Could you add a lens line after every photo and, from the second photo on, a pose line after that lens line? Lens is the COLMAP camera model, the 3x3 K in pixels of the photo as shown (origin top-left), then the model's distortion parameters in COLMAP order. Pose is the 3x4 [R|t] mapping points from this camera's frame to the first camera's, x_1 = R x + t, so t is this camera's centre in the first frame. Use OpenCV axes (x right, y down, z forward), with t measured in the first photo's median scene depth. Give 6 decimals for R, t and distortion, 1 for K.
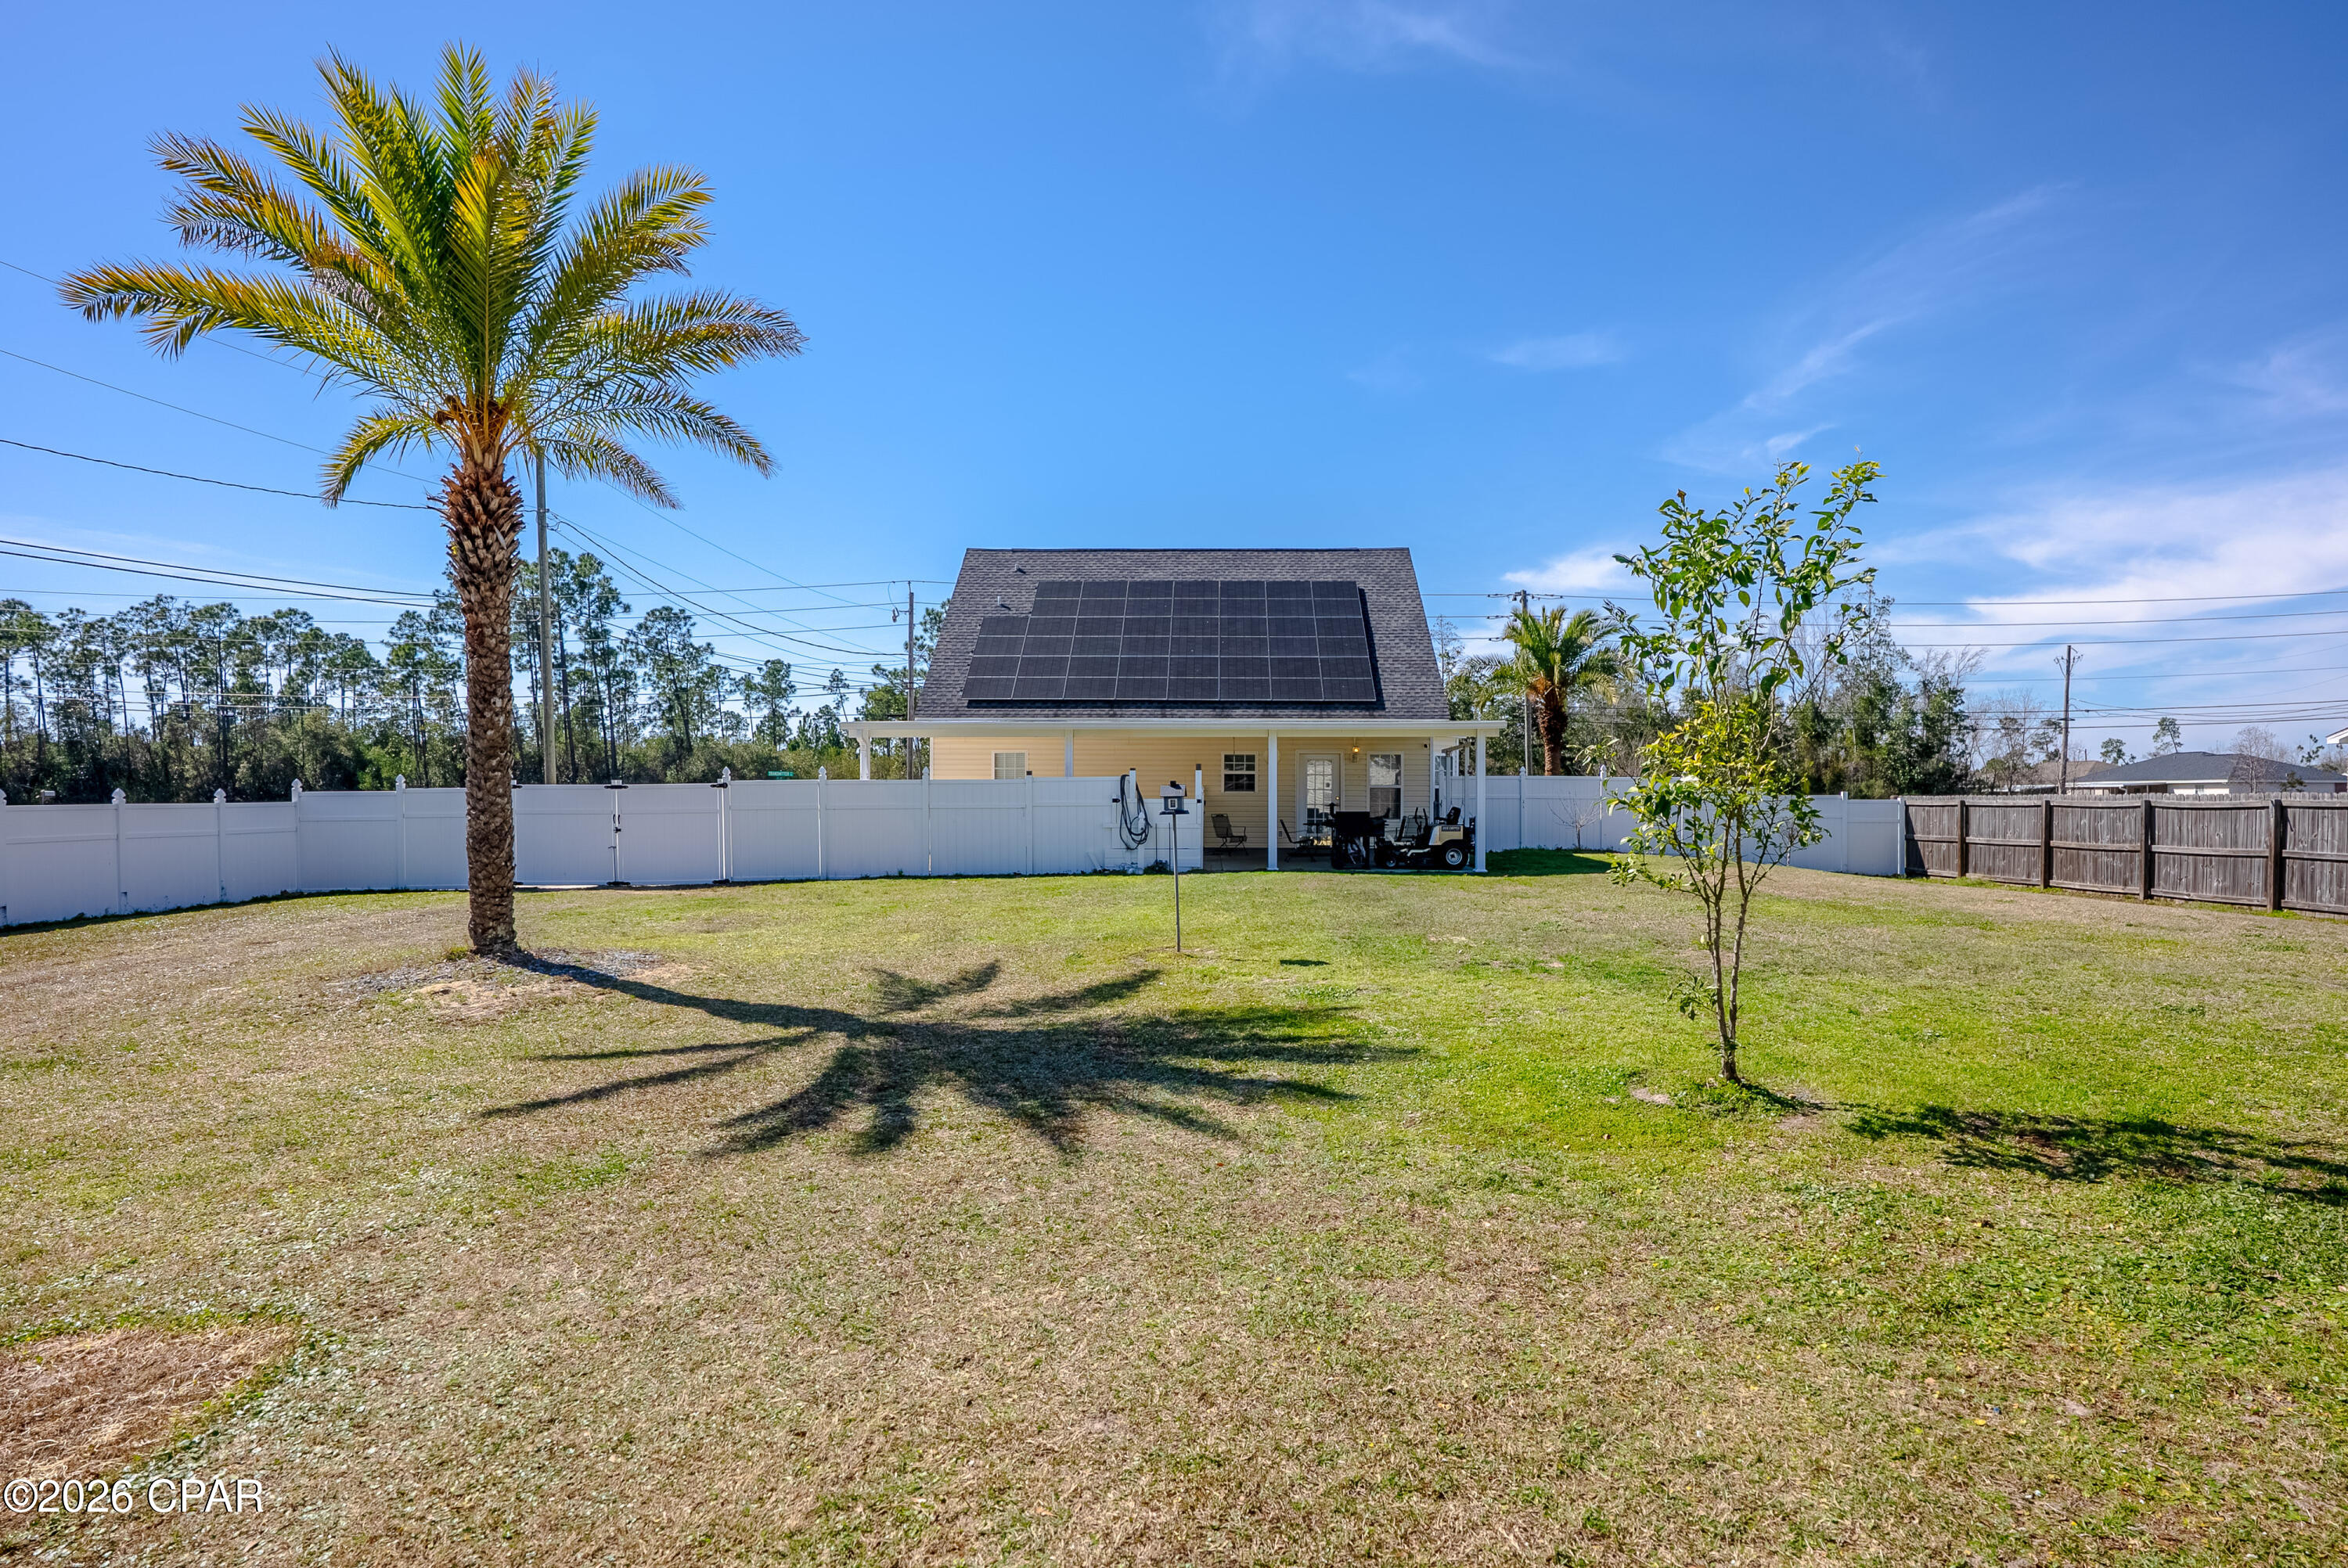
lens RADIAL K [[1376.4, 0, 1175.6], [0, 1376.4, 787.2], [0, 0, 1]] dist [-0.042584, -0.003061]
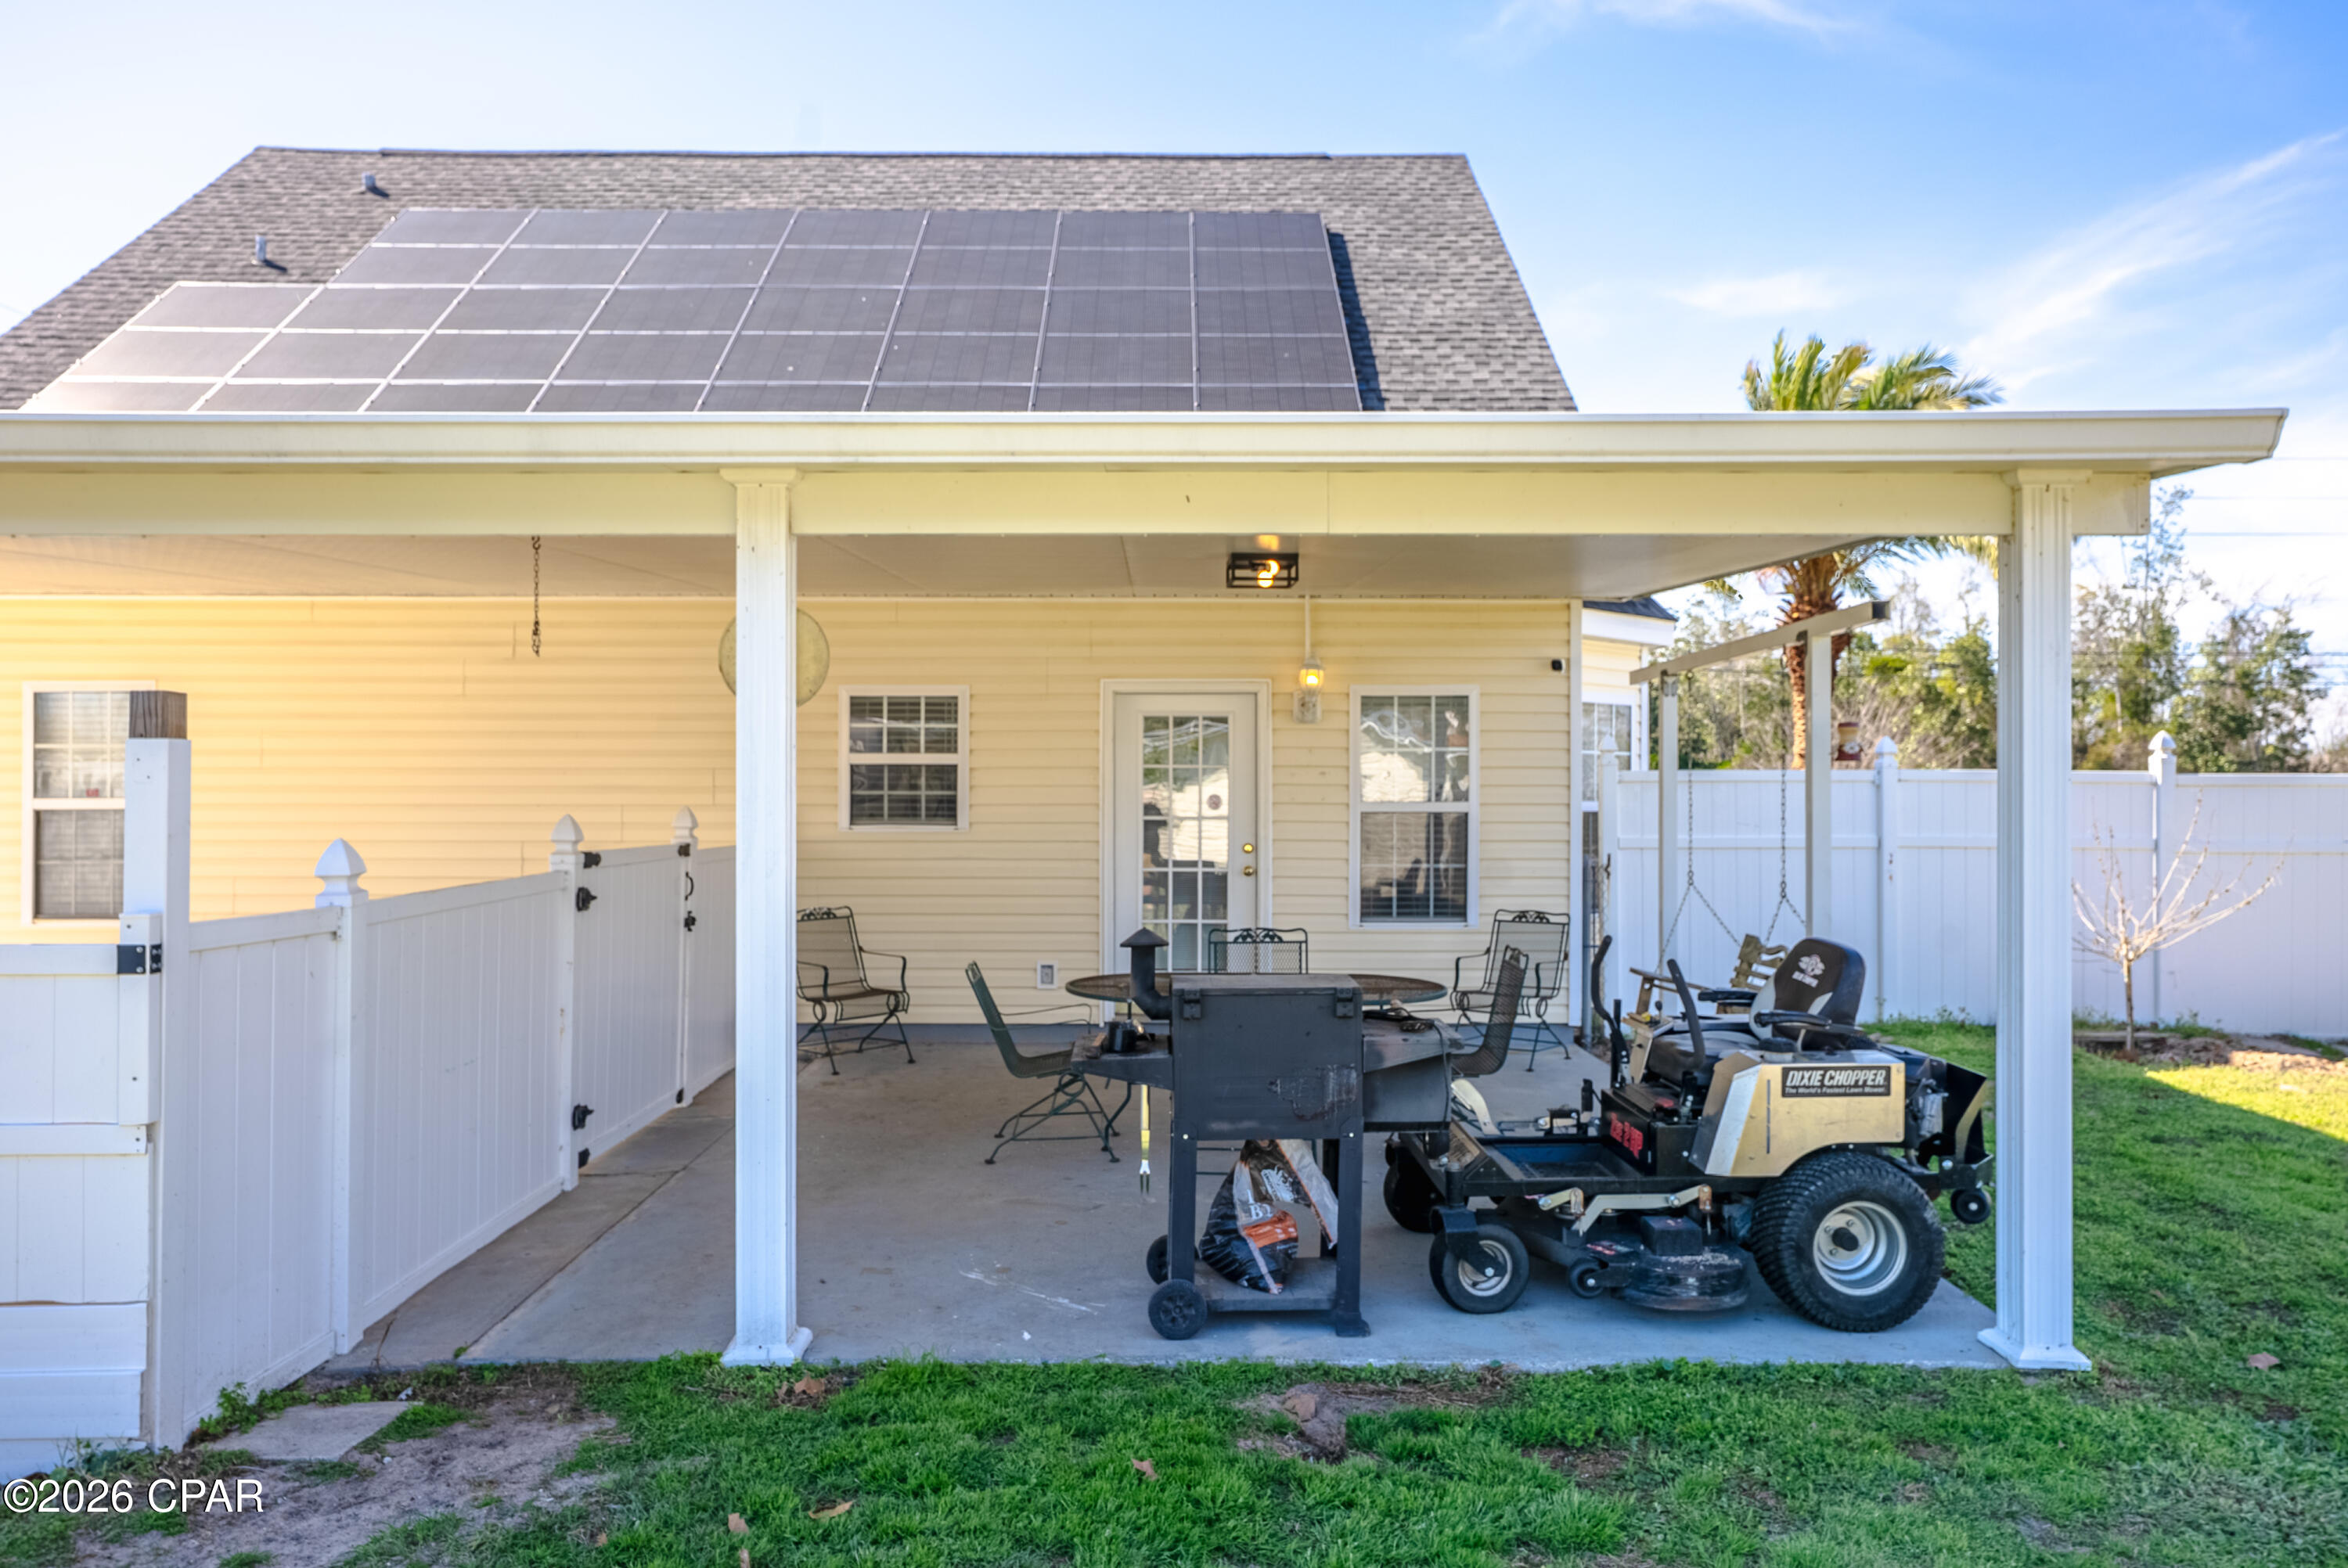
lens RADIAL K [[1623.8, 0, 1170.9], [0, 1623.8, 786.2], [0, 0, 1]] dist [0.005072, 0.000377]
pose [[0.999768, -0.003007, 0.021312, 0.093868], [0.003017, 0.999995, -0.000422, -0.004600], [-0.021311, 0.000486, 0.999773, 0.656033]]
